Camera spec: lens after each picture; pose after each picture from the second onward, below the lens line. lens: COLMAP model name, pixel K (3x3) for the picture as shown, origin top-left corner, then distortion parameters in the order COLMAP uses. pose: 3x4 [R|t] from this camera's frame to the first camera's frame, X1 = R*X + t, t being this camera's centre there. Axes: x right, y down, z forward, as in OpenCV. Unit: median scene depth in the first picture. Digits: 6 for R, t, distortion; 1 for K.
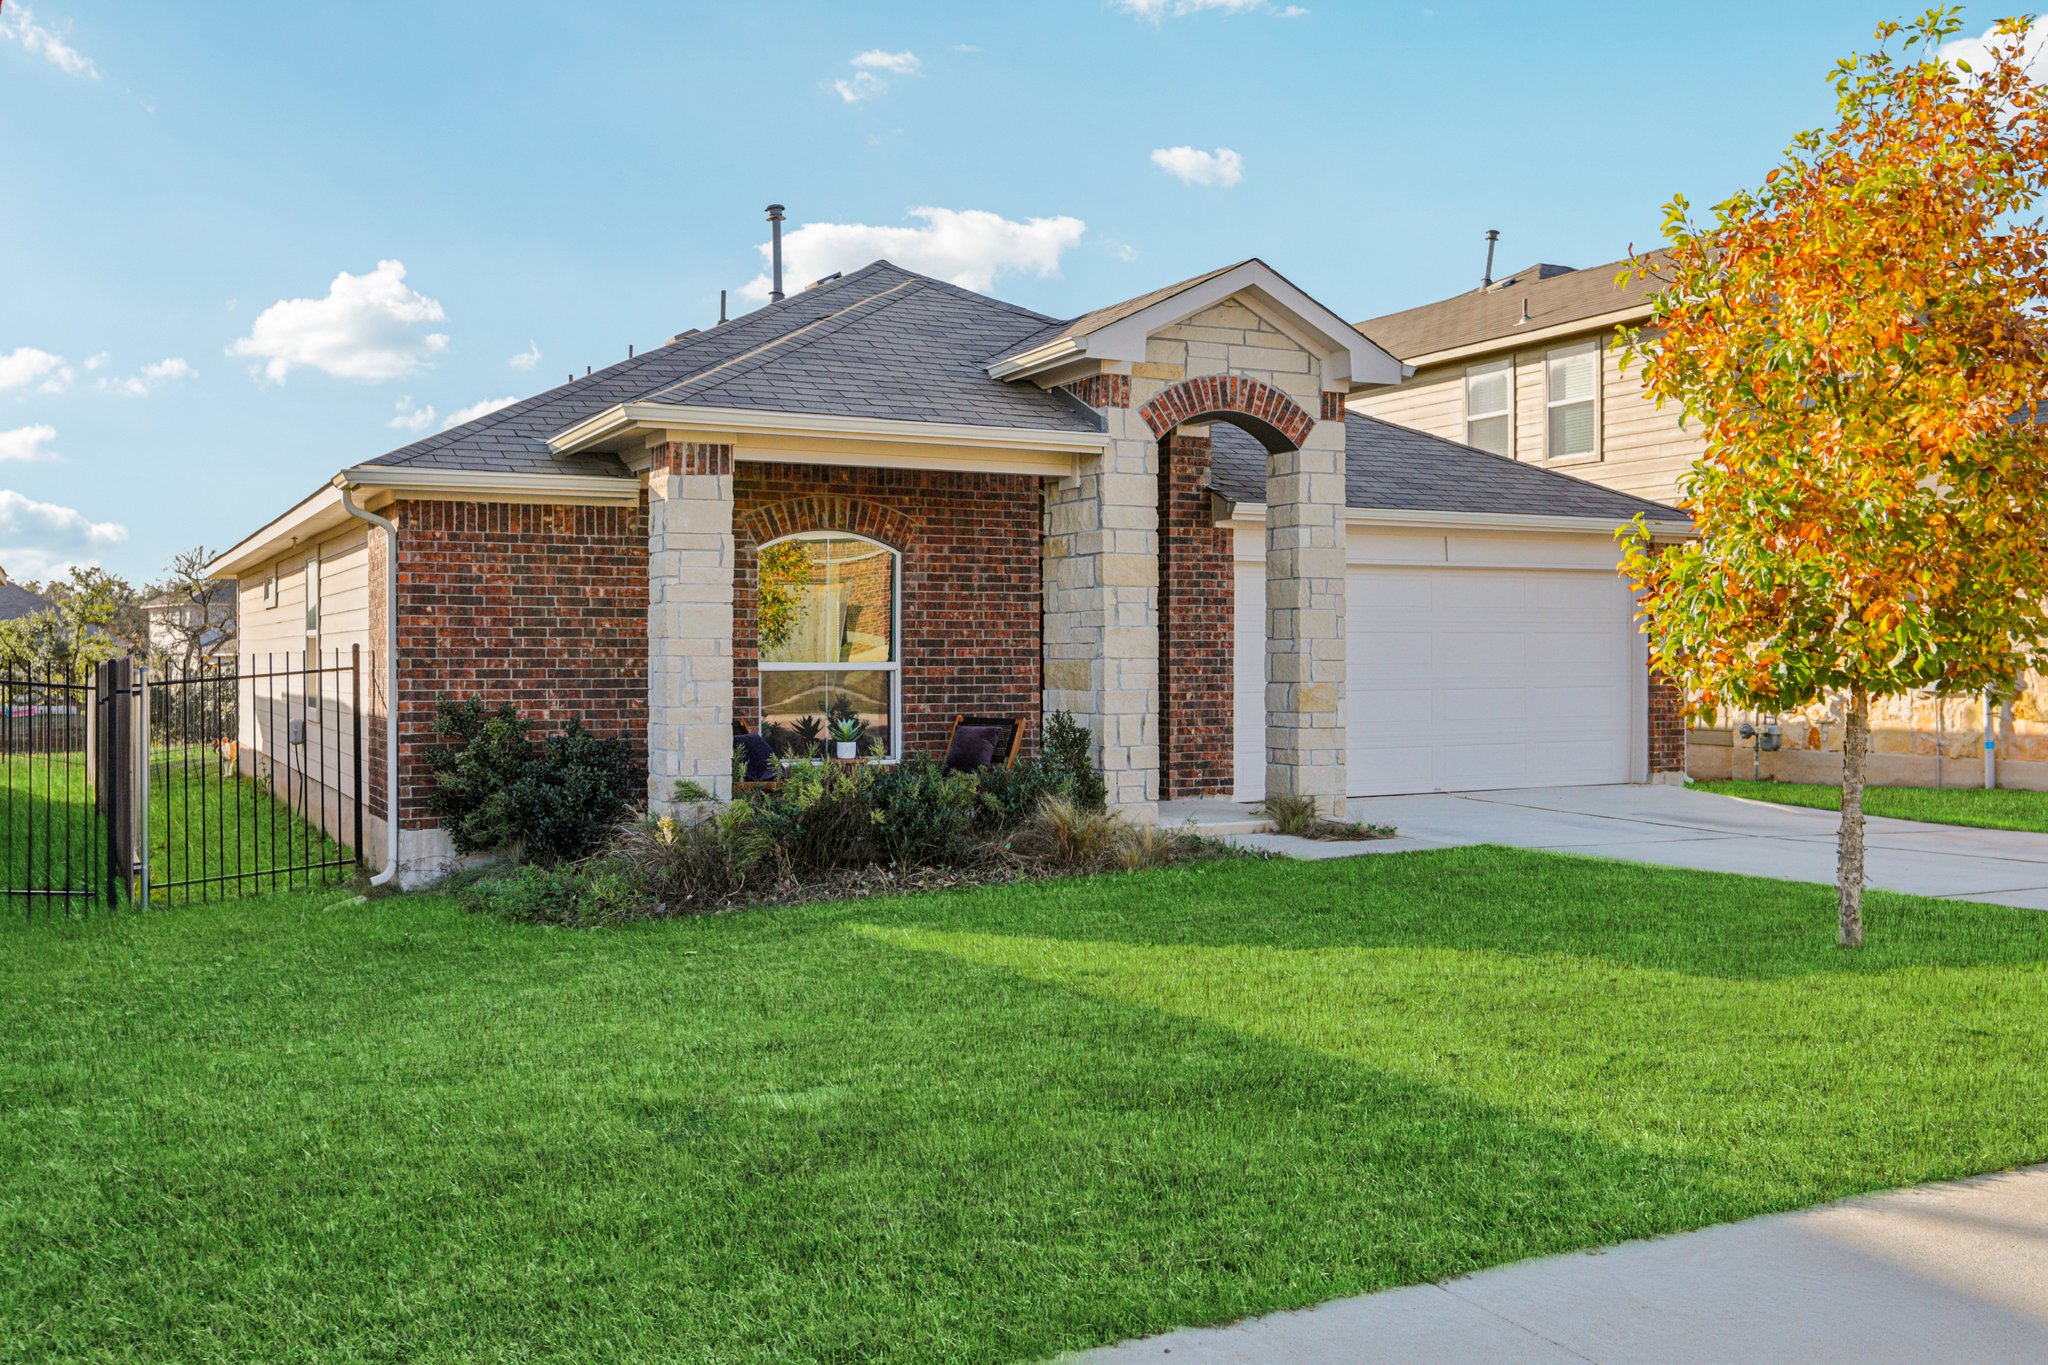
lens RADIAL K [[1892.0, 0, 1023.2], [0, 1892.0, 672.8], [0, 0, 1]] dist [0.065768, 0.009737]
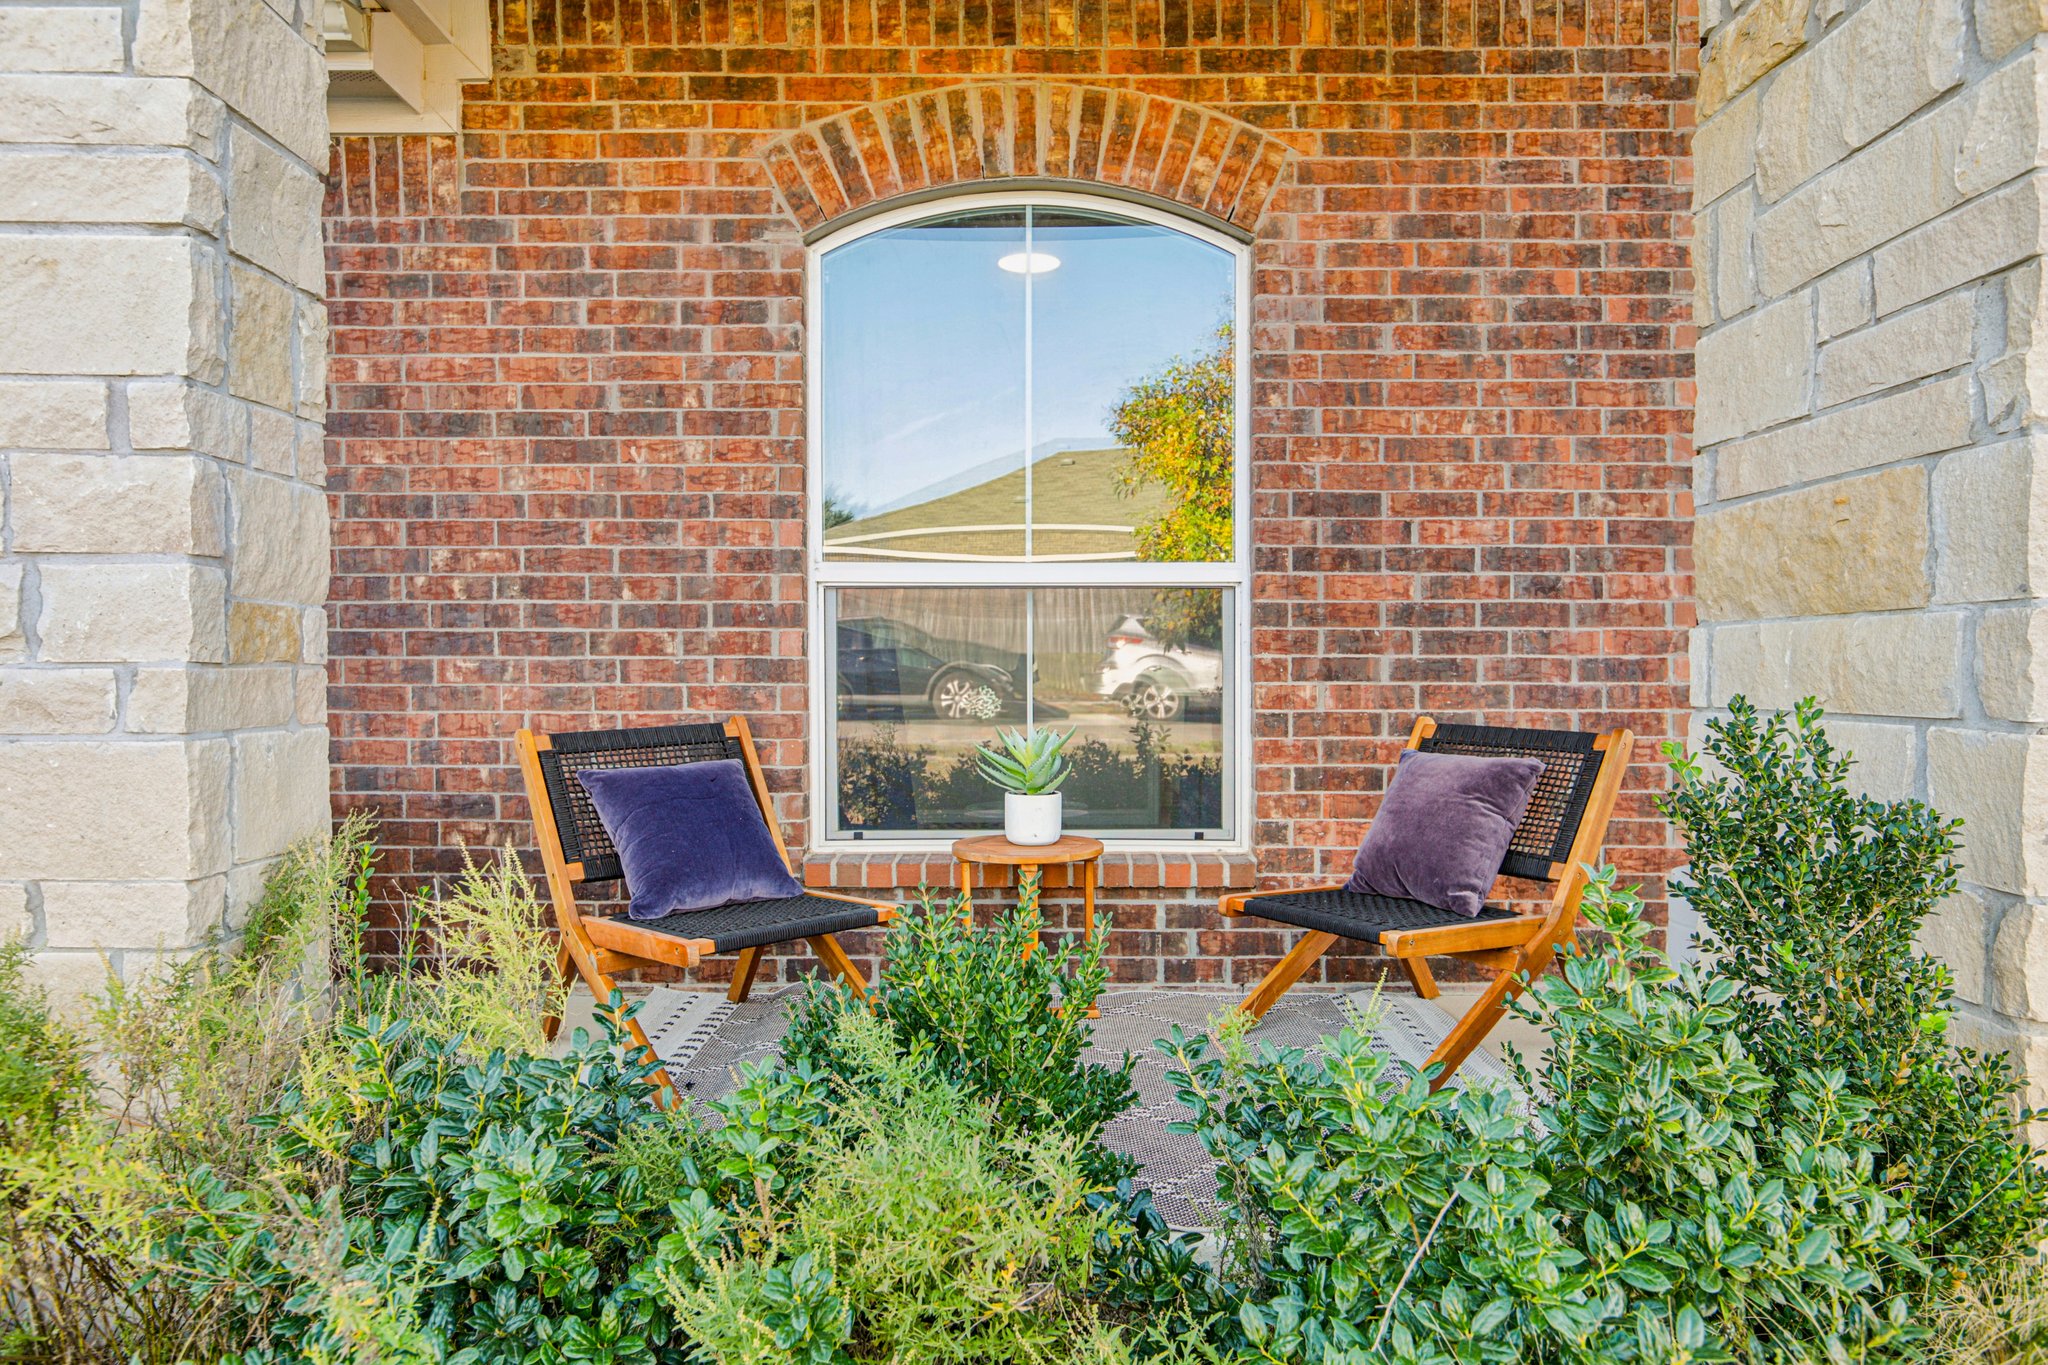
lens RADIAL K [[1384.7, 0, 1024.0], [0, 1384.7, 682.5], [0, 0, 1]] dist [-0.050198, 0.099416]
pose [[0.885848, 0.006114, -0.463936, 0.016567], [-0.005641, 0.999981, 0.002406, 0.016032], [0.463942, 0.000486, 0.885866, 0.756723]]
